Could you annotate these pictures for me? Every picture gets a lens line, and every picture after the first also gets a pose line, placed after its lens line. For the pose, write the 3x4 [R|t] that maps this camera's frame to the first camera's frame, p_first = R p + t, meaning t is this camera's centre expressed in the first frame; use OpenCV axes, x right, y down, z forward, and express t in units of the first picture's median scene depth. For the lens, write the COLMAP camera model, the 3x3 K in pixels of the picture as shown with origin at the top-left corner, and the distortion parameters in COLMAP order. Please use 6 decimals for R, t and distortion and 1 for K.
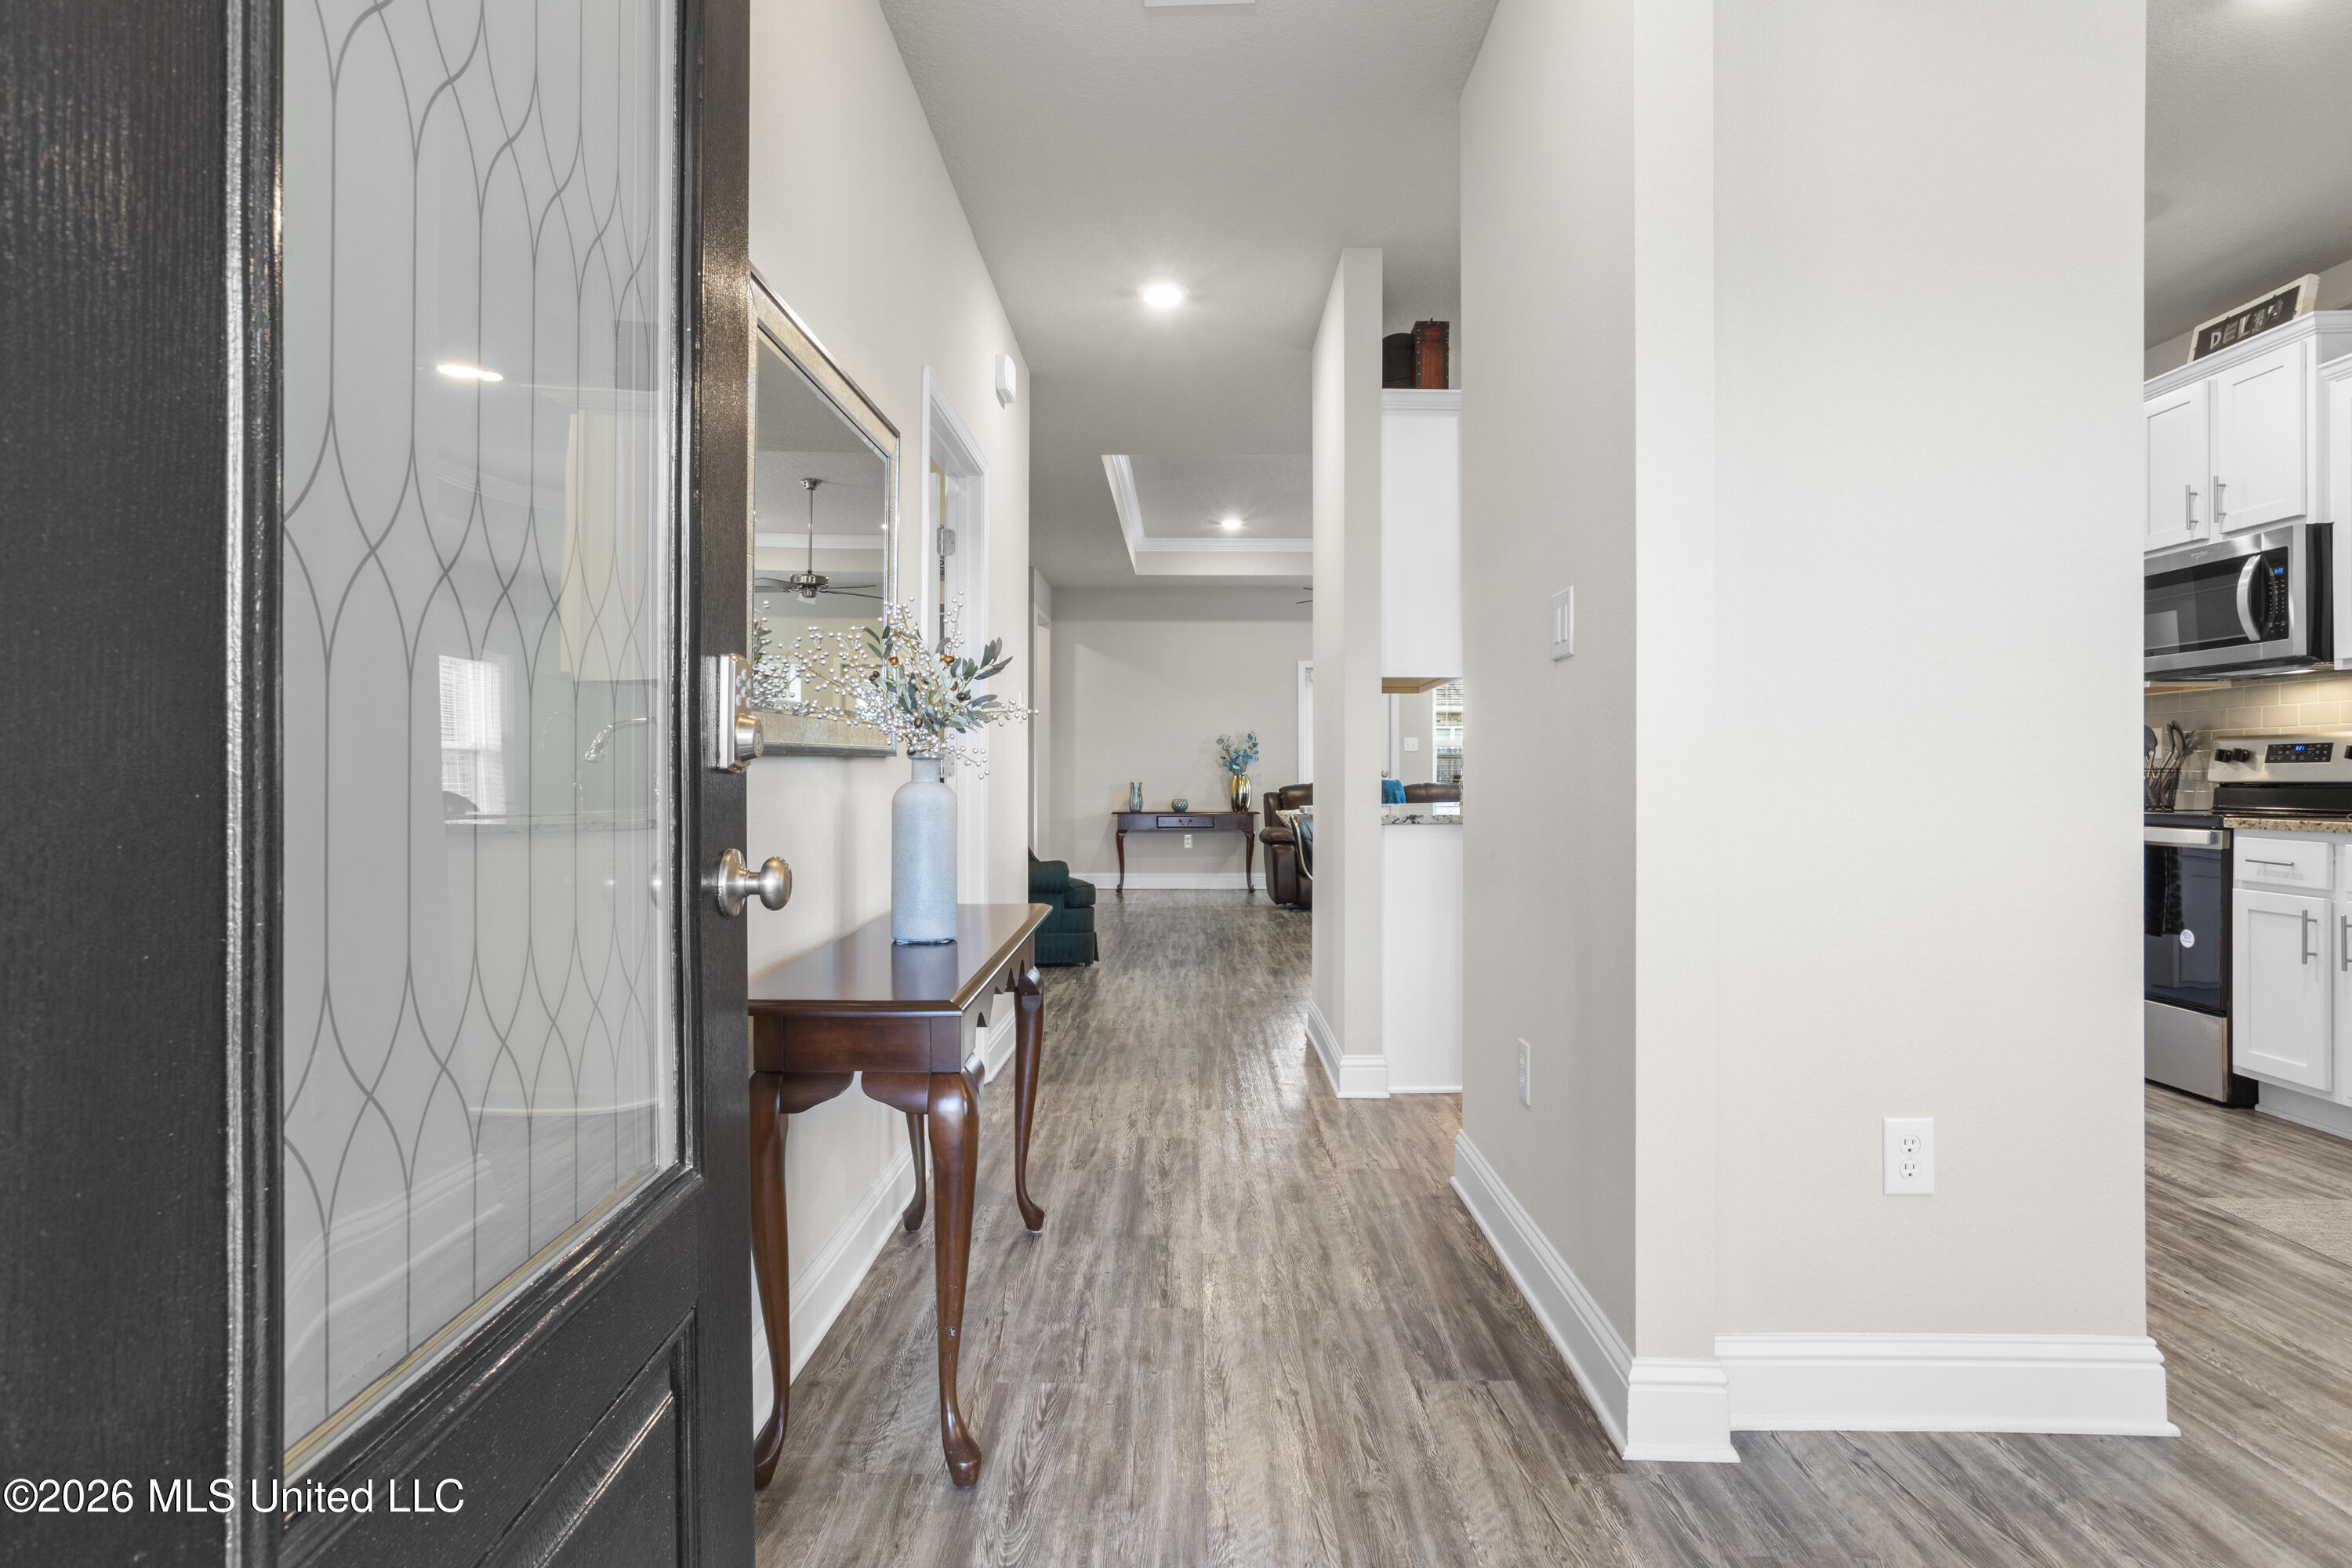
lens RADIAL K [[1304.0, 0, 1193.2], [0, 1304.0, 785.1], [0, 0, 1]] dist [-0.006764, 0.008534]
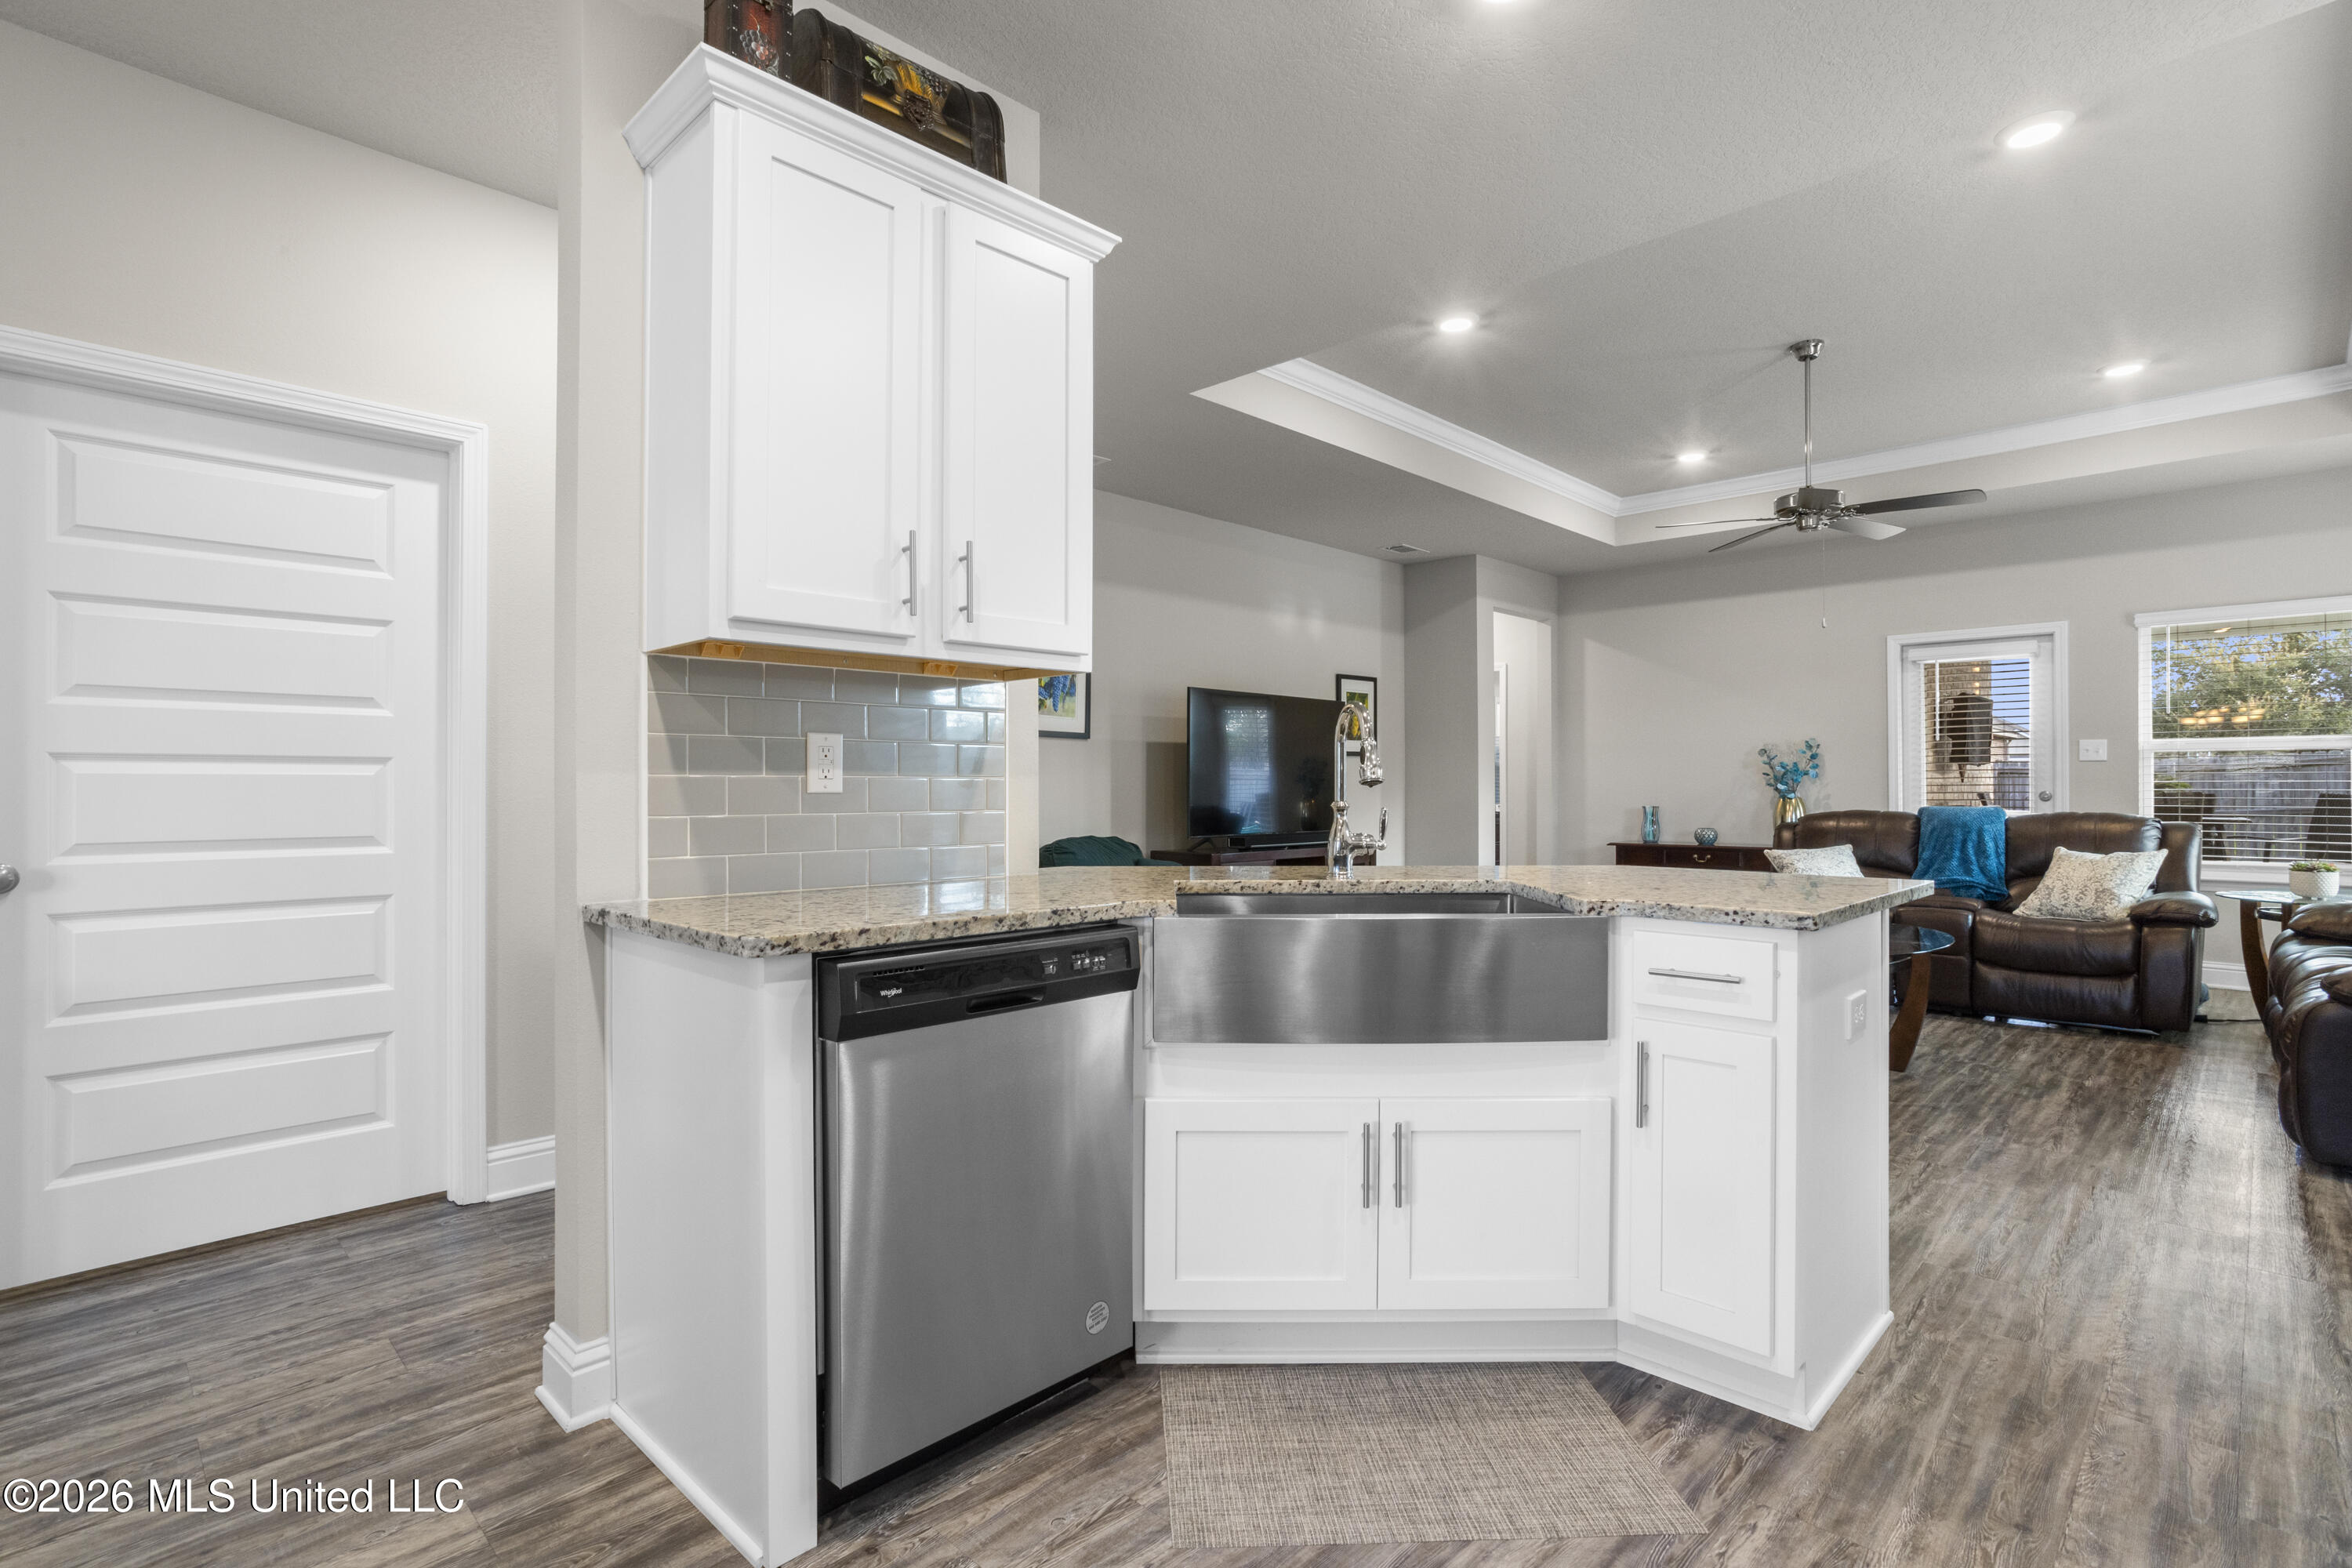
lens RADIAL K [[1123.1, 0, 1170.6], [0, 1123.1, 785.4], [0, 0, 1]] dist [-0.028208, 0.011689]
pose [[0.706552, -0.004050, -0.707650, 0.644014], [-0.001590, 0.999972, -0.007310, -0.025101], [0.707659, 0.006290, 0.706526, 0.838769]]
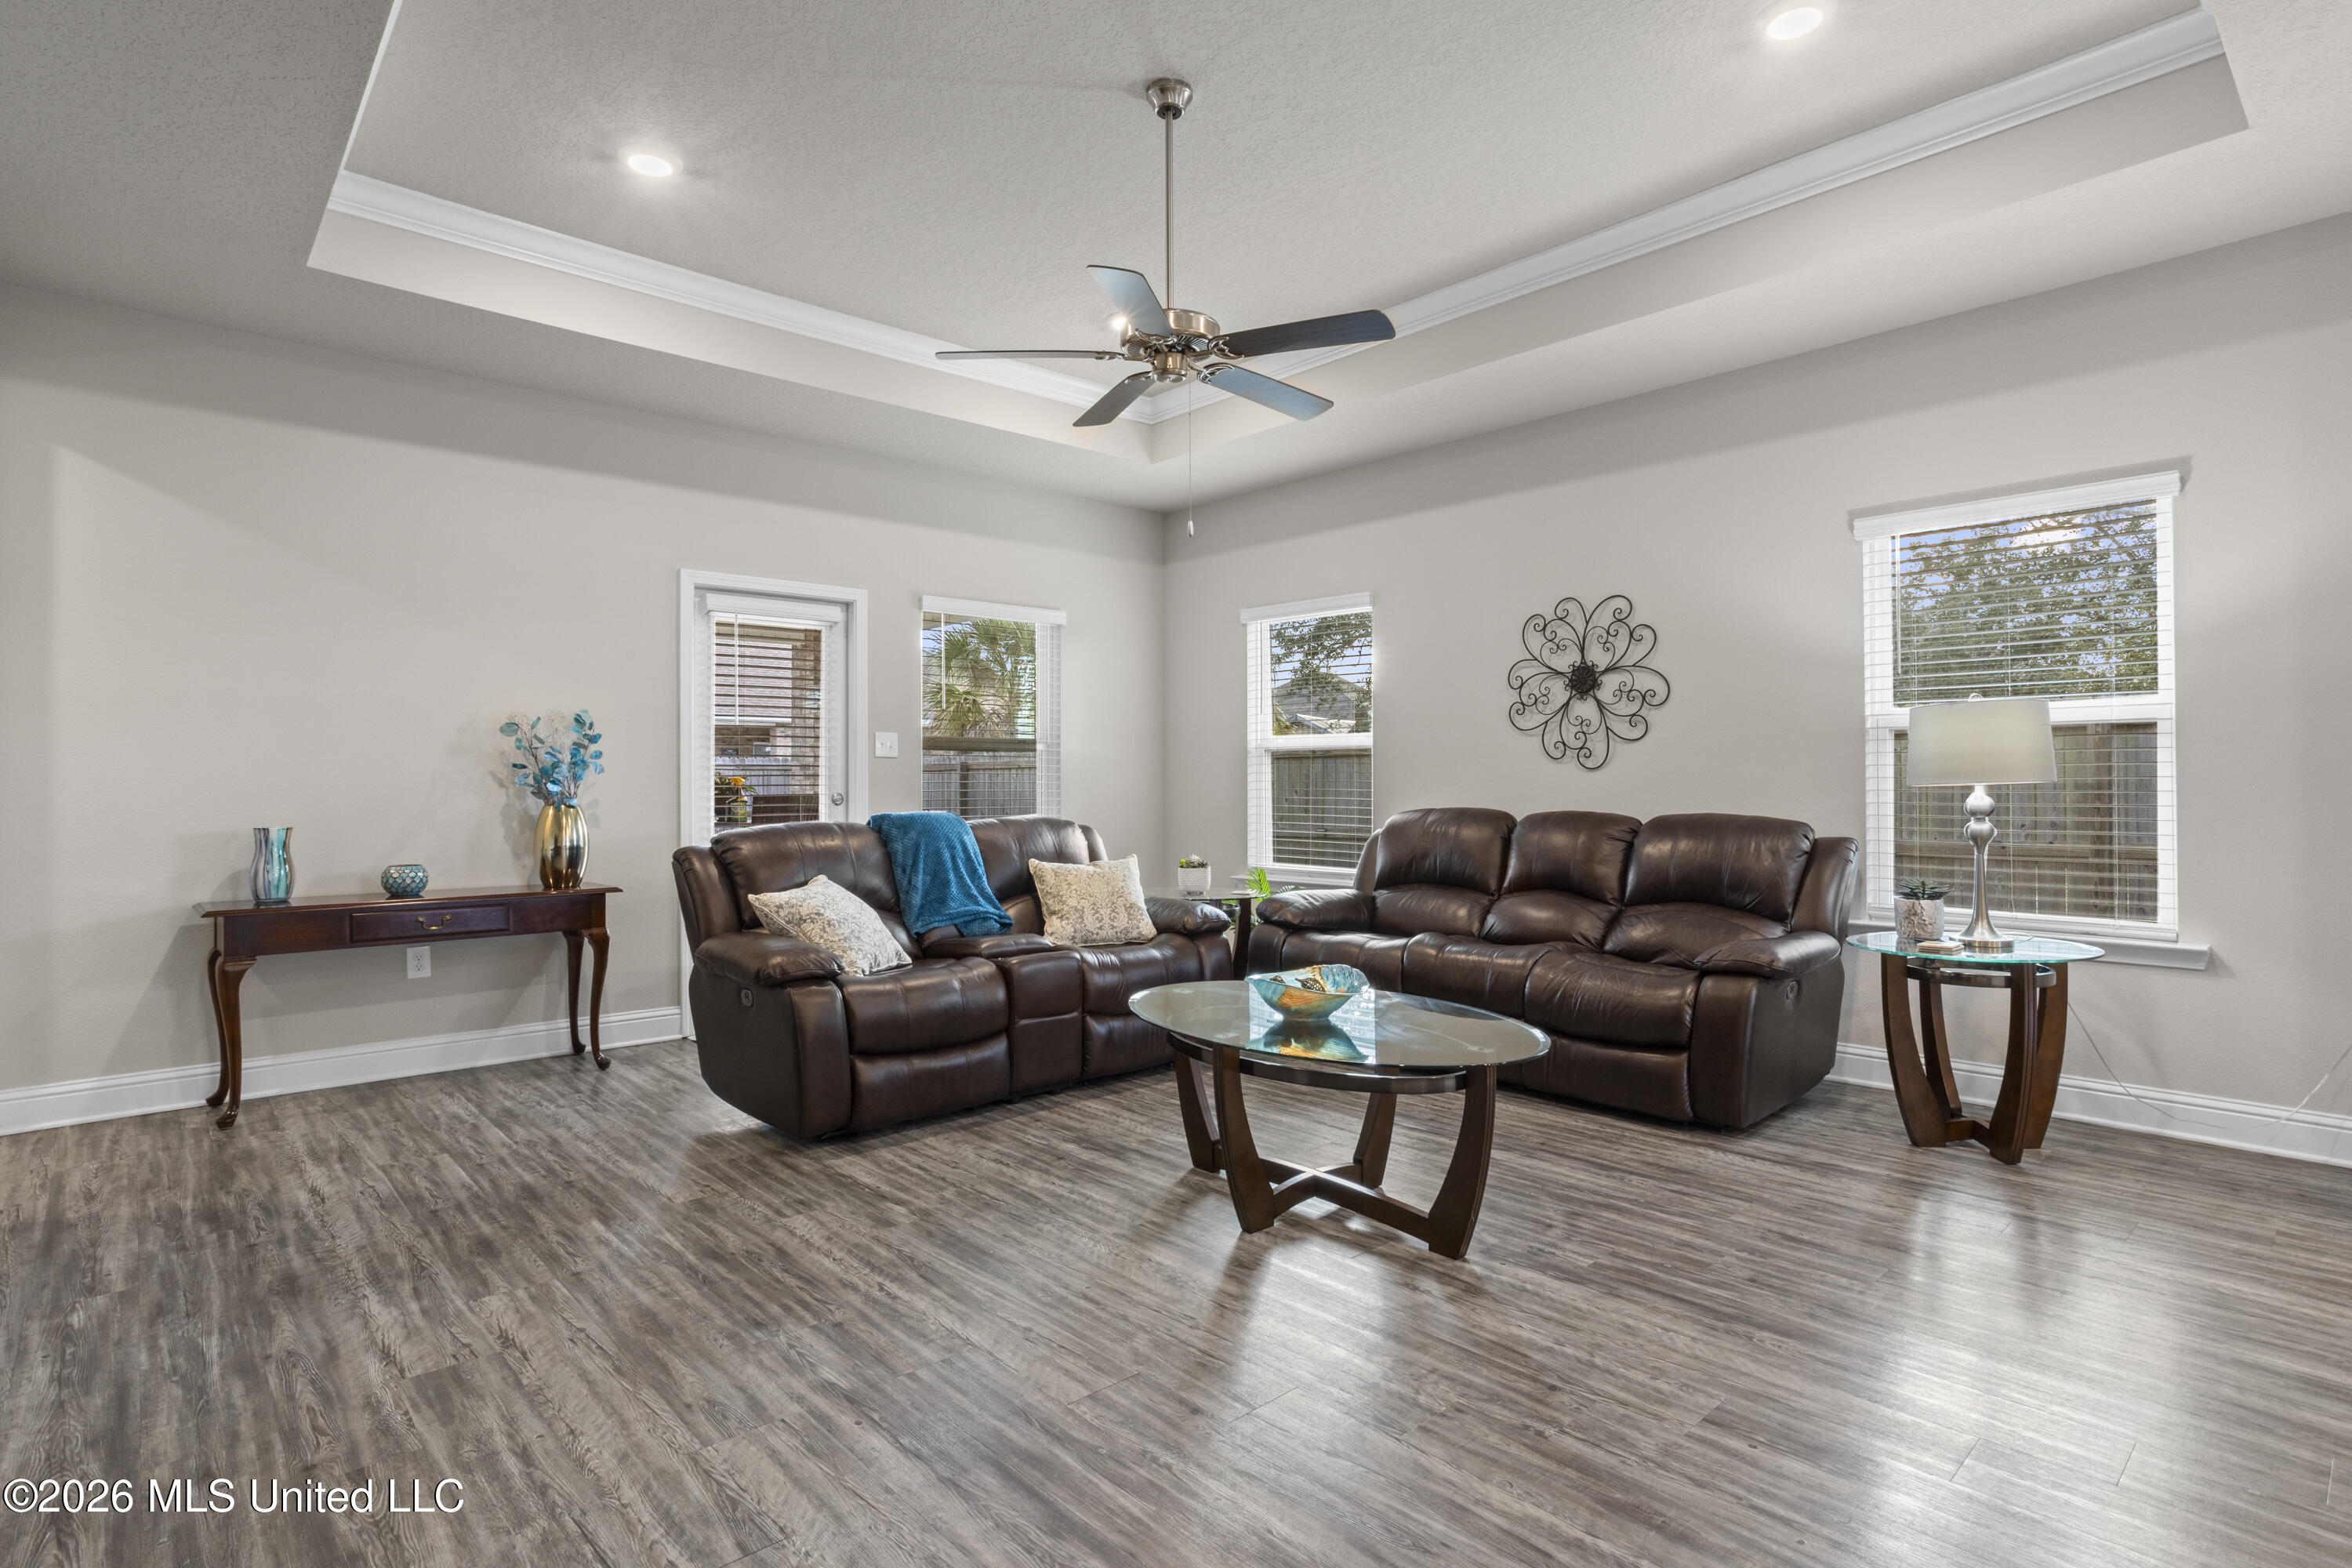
lens RADIAL K [[1189.6, 0, 1159.5], [0, 1189.6, 760.7], [0, 0, 1]] dist [-0.025700, 0.009111]
pose [[0.744766, 0.011848, 0.667221, -0.223903], [0.009234, 0.999564, -0.028058, -0.026348], [-0.667262, 0.027058, 0.744332, 1.548759]]
